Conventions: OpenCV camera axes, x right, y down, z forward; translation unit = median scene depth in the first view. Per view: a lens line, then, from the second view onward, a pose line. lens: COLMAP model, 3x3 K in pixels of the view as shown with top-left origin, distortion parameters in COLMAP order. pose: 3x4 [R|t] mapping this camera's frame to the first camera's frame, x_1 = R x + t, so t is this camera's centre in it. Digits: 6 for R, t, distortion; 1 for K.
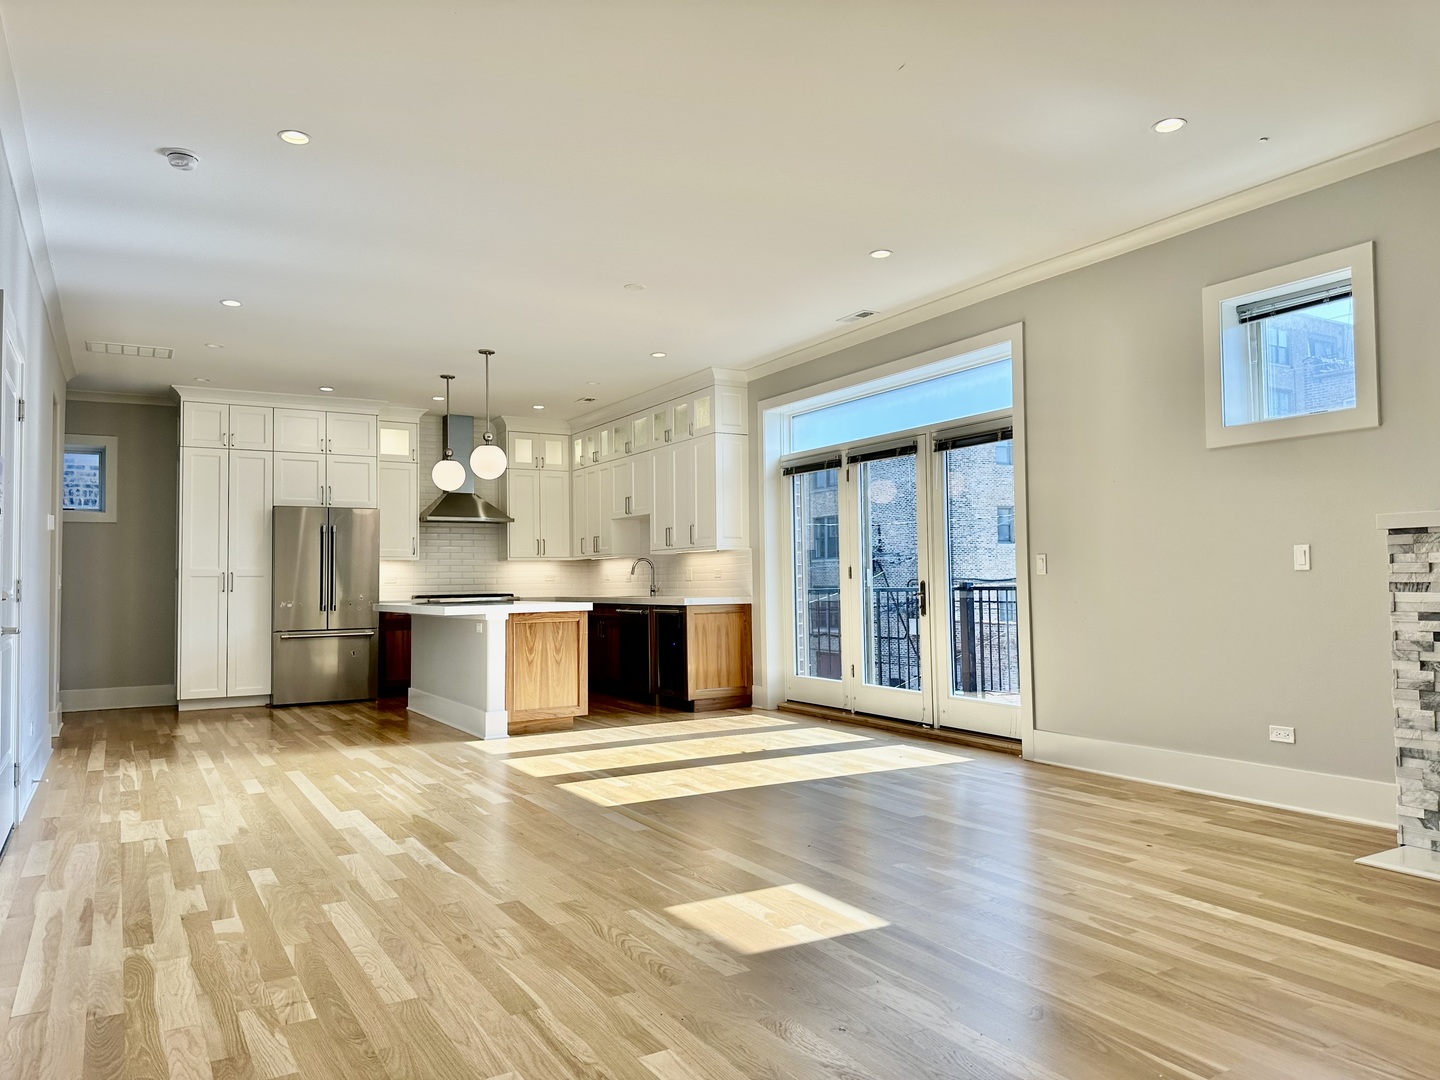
lens RADIAL K [[1002.2, 0, 720.0], [0, 1002.2, 540.0], [0, 0, 1]] dist [0.075958, -0.082657]
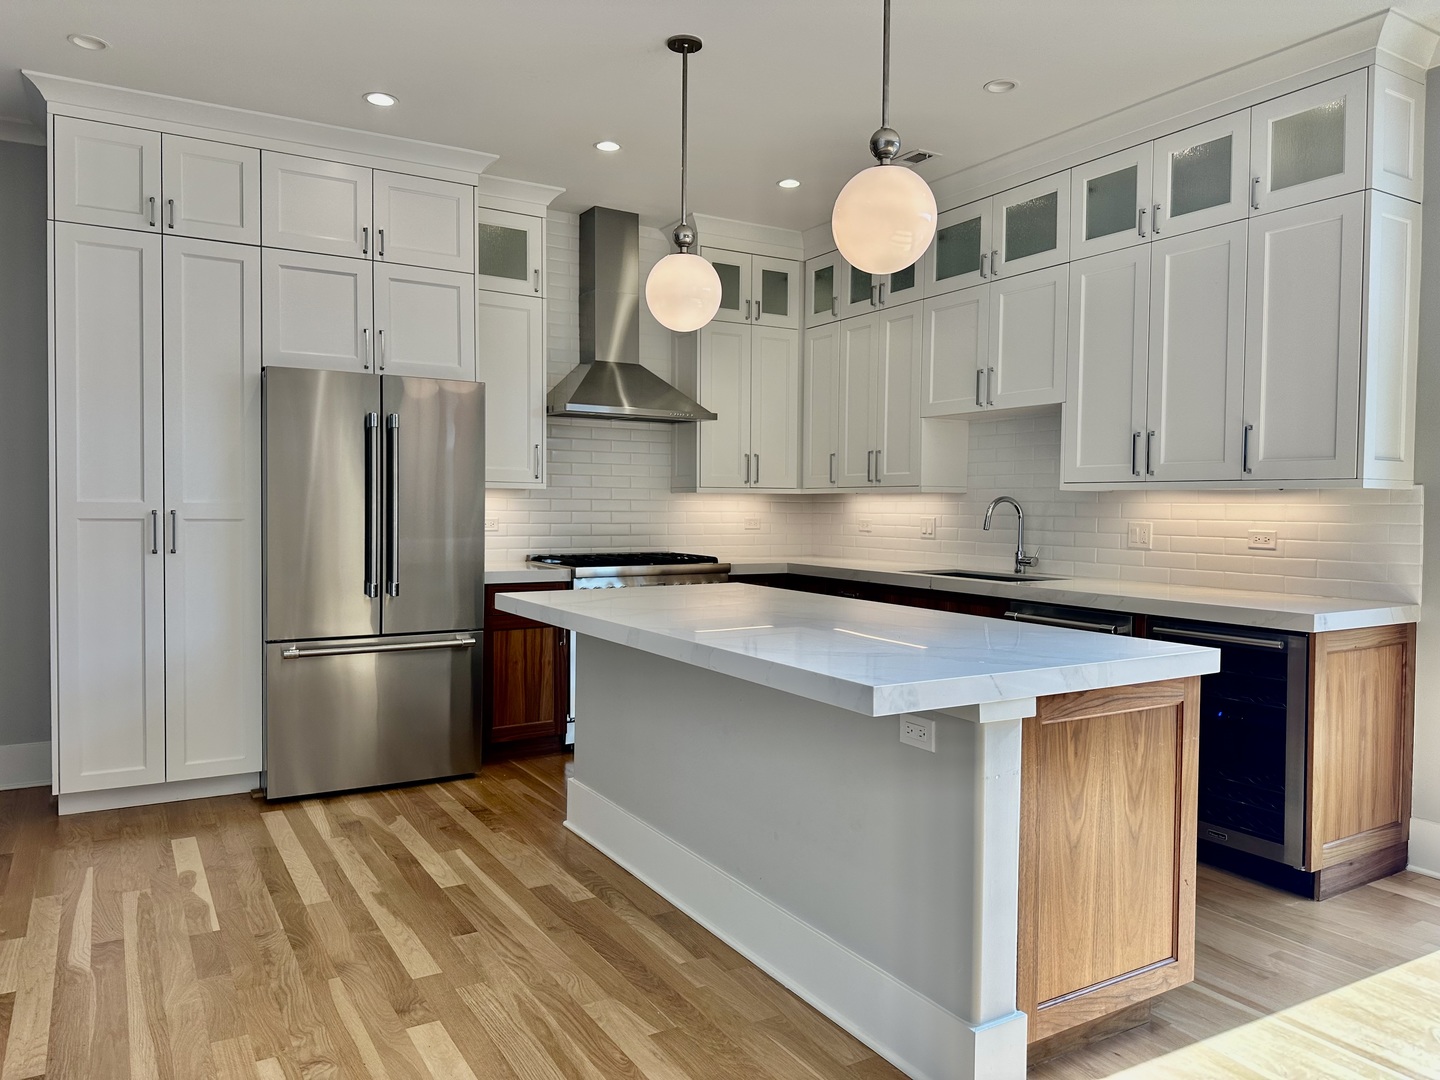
lens RADIAL K [[1011.3, 0, 707.0], [0, 1011.3, 527.4], [0, 0, 1]] dist [0.076629, -0.066107]
pose [[0.999729, 0.023296, -0.000028, -0.245754], [-0.023238, 0.997345, 0.069009, 0.002166], [0.001636, -0.068990, 0.997616, 0.549930]]
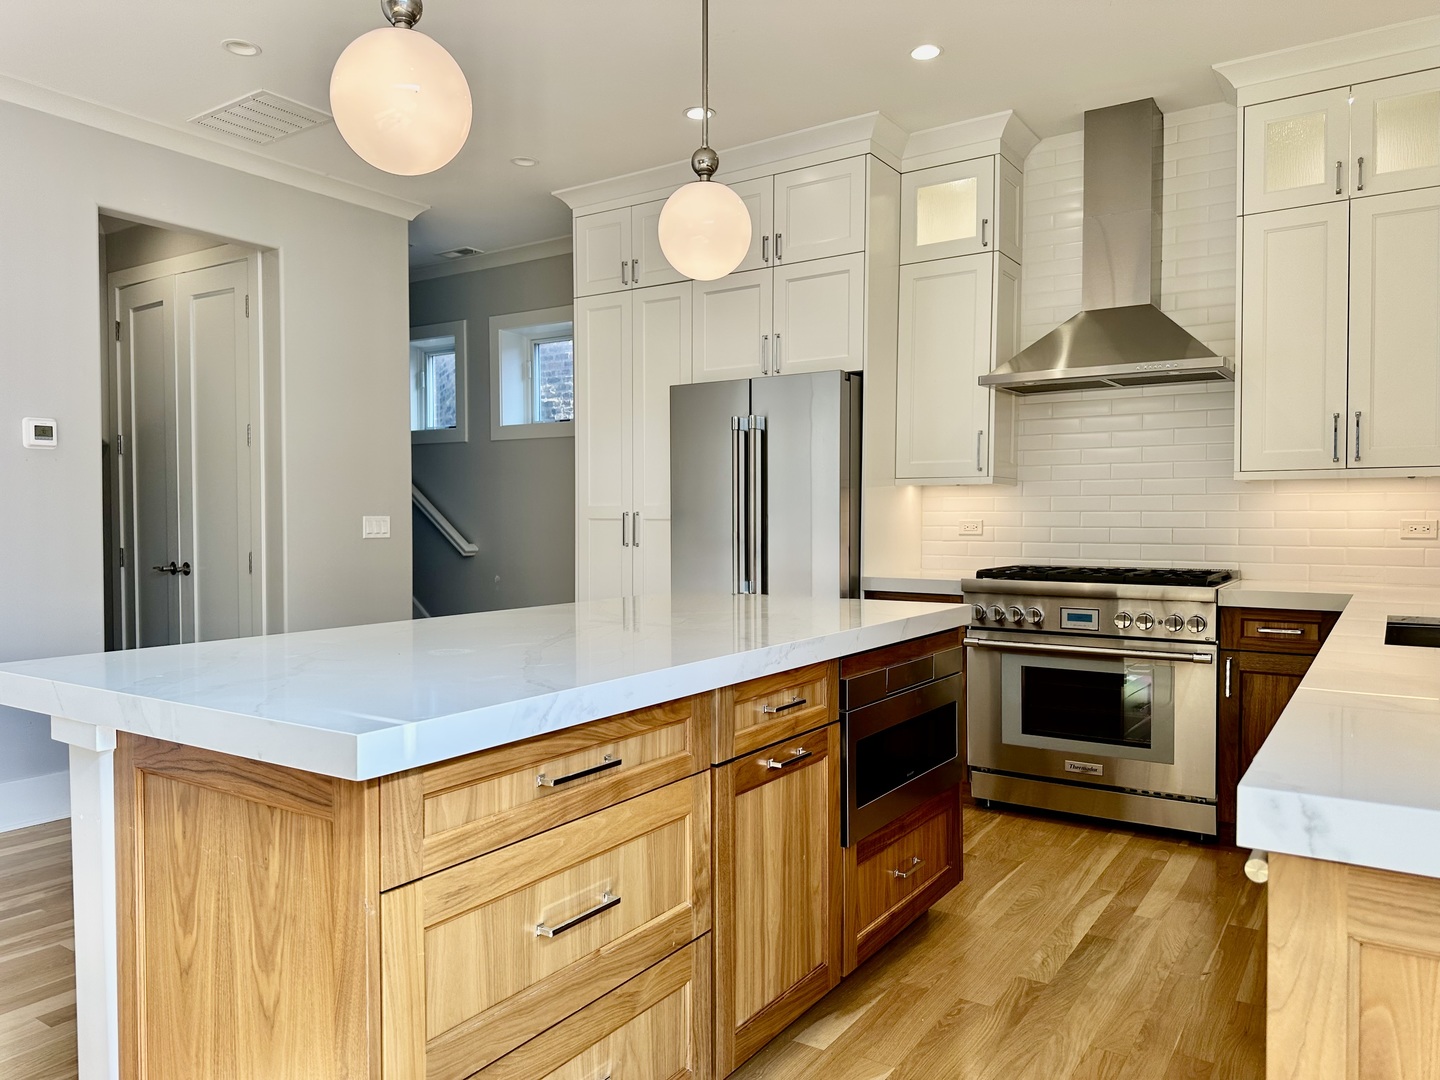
lens RADIAL K [[1002.2, 0, 720.0], [0, 1002.2, 540.0], [0, 0, 1]] dist [0.075958, -0.082657]
pose [[0.422107, 0.034360, -0.905895, 0.039382], [0.033937, 0.997982, 0.053666, 0.019337], [0.905911, -0.053396, 0.420089, 0.814986]]
